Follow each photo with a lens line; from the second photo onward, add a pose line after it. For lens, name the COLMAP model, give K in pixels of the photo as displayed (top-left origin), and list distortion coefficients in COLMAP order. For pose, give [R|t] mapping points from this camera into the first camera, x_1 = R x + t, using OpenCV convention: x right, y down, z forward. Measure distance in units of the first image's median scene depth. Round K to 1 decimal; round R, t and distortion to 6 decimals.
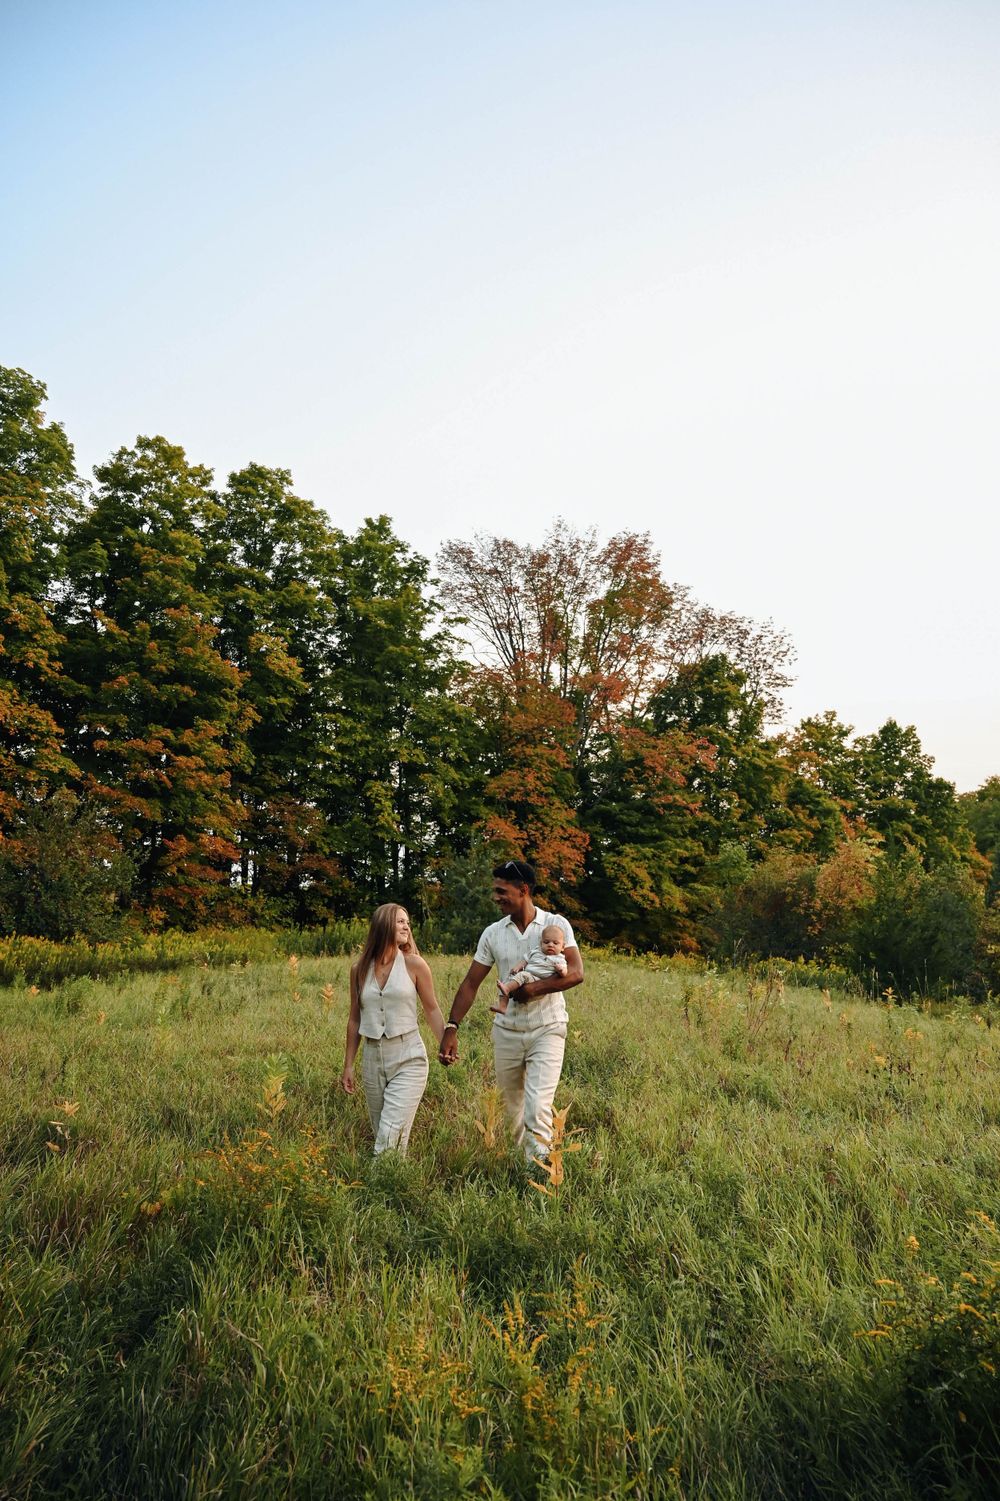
lens RADIAL K [[1004.8, 0, 500.0], [0, 1004.8, 750.5], [0, 0, 1]] dist [0.001520, 0.000199]
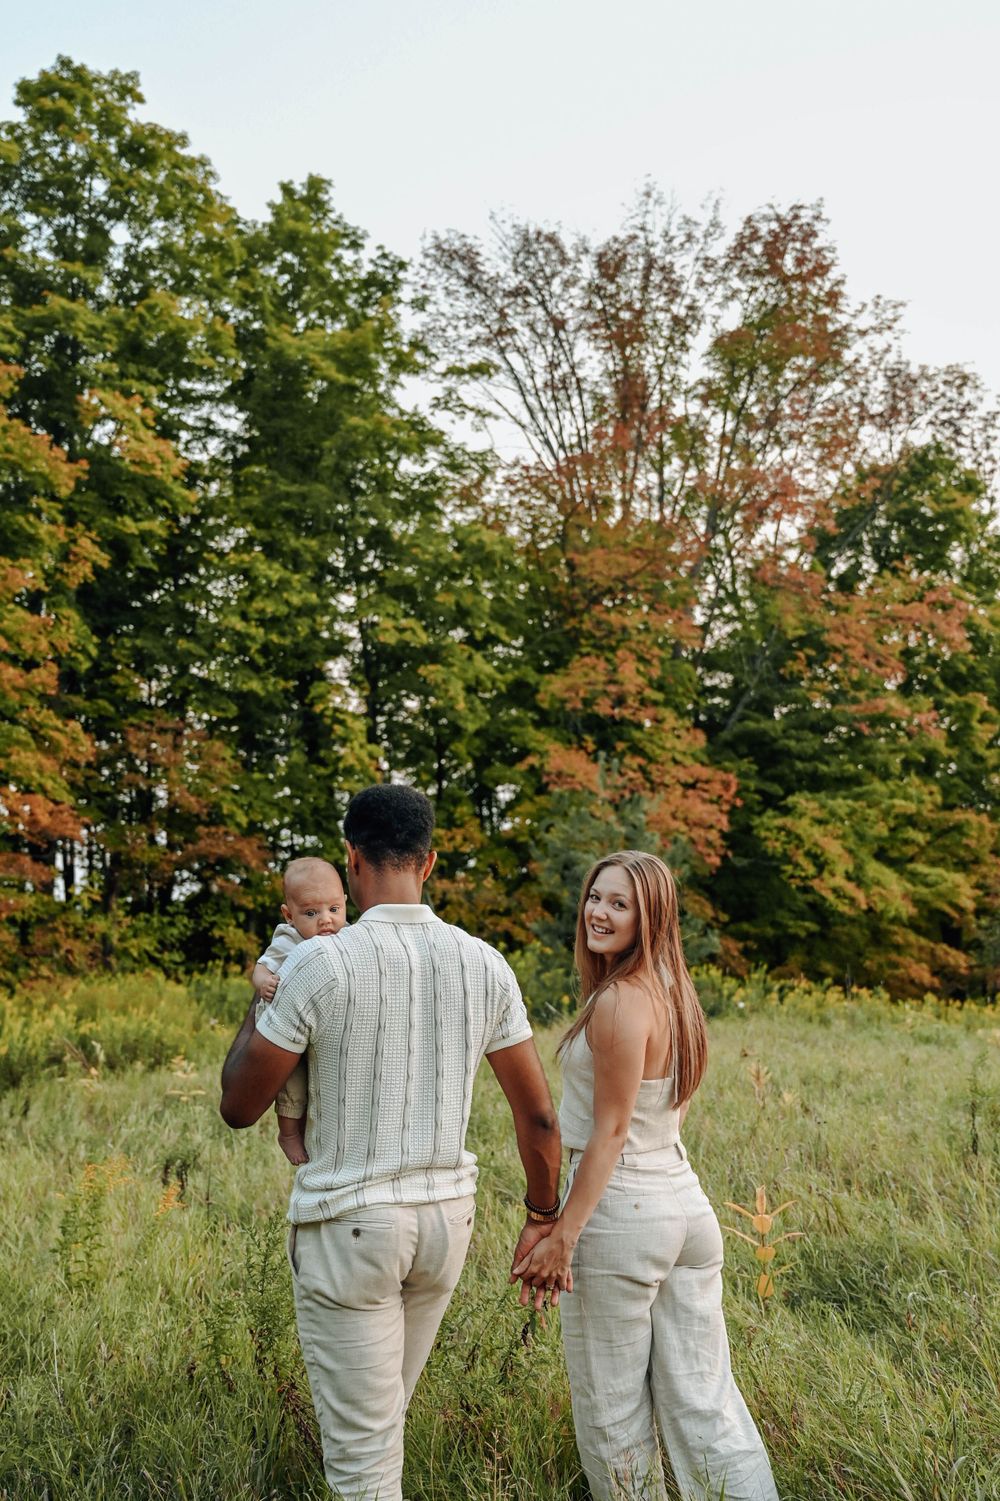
lens RADIAL K [[1667.8, 0, 500.0], [0, 1667.8, 750.5], [0, 0, 1]] dist [0.014980, 0.007154]
pose [[0.999242, -0.030103, 0.024690, -0.054237], [0.028792, 0.998240, 0.051838, 0.020952], [-0.026207, -0.051088, 0.998350, 0.129733]]
